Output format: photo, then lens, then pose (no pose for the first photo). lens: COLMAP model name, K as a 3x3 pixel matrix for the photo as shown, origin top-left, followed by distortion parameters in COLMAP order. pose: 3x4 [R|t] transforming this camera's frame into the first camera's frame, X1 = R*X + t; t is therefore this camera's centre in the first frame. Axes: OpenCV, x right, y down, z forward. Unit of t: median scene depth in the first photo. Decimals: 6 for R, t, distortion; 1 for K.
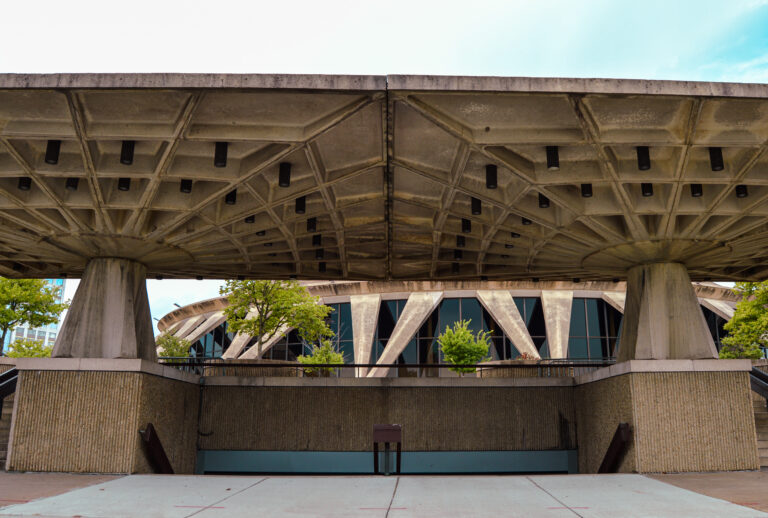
lens RADIAL K [[653.8, 0, 386.5], [0, 653.8, 245.9], [0, 0, 1]] dist [-0.069470, 0.019510]
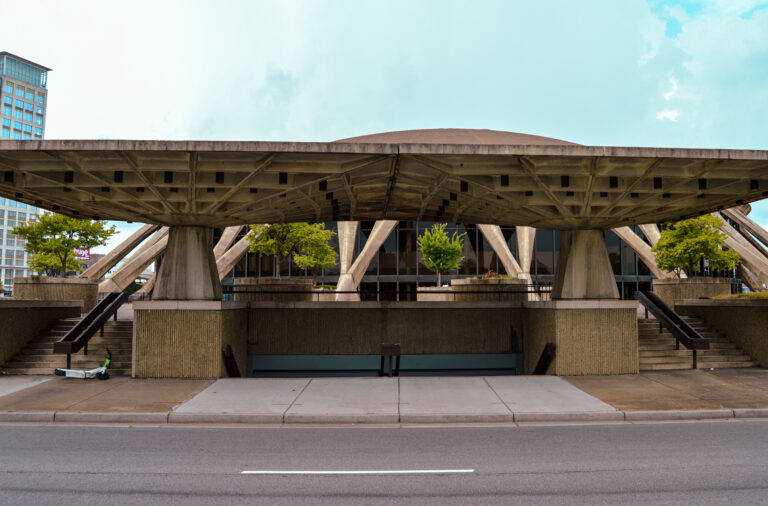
lens RADIAL K [[583.9, 0, 384.0], [0, 583.9, 253.0], [0, 0, 1]] dist [-0.052377, -0.001838]
pose [[0.999784, -0.002458, 0.020652, -0.041334], [-0.000976, 0.986348, 0.164672, -0.148905], [-0.020775, -0.164656, 0.986132, -0.277793]]
